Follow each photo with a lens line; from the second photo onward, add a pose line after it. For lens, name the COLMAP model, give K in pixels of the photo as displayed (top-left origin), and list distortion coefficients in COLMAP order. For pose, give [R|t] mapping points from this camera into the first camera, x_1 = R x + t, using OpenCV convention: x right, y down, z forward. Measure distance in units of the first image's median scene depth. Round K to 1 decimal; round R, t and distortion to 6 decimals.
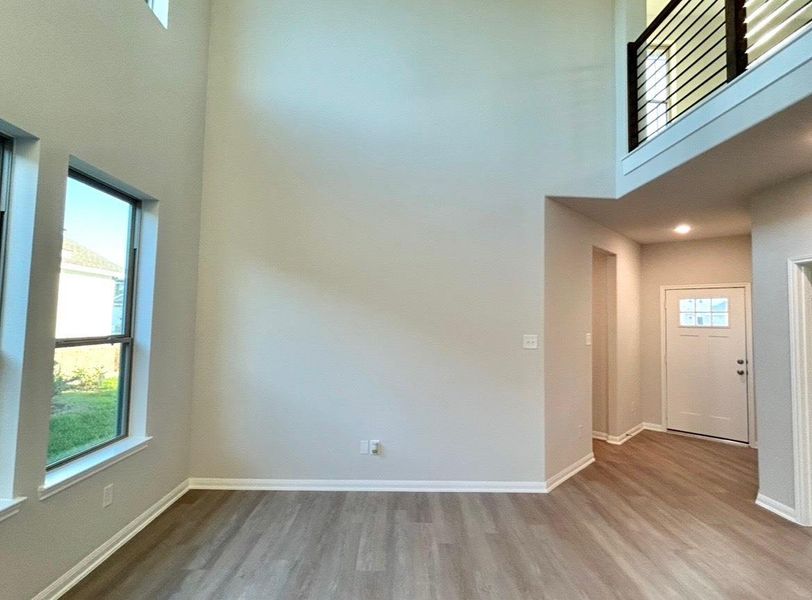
lens RADIAL K [[409.4, 0, 406.0], [0, 409.4, 300.0], [0, 0, 1]] dist [-0.002116, -0.000521]
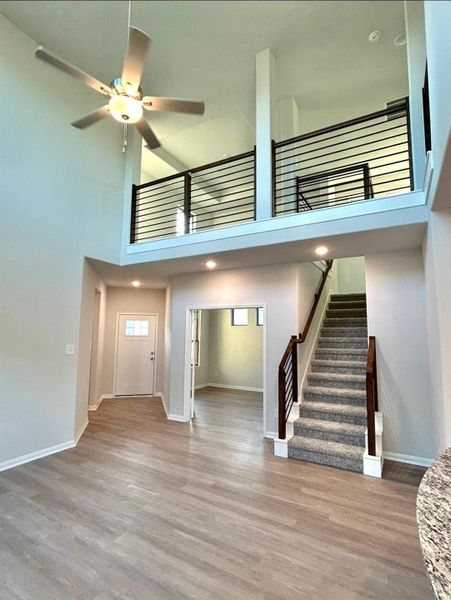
lens RADIAL K [[299.5, 0, 225.5], [0, 299.5, 300.0], [0, 0, 1]] dist [-0.035621, 0.000152]
pose [[0.516522, 0.078863, 0.852634, -0.342963], [-0.041221, 0.996885, -0.067234, -0.031199], [-0.855281, -0.000418, 0.518164, -0.065927]]
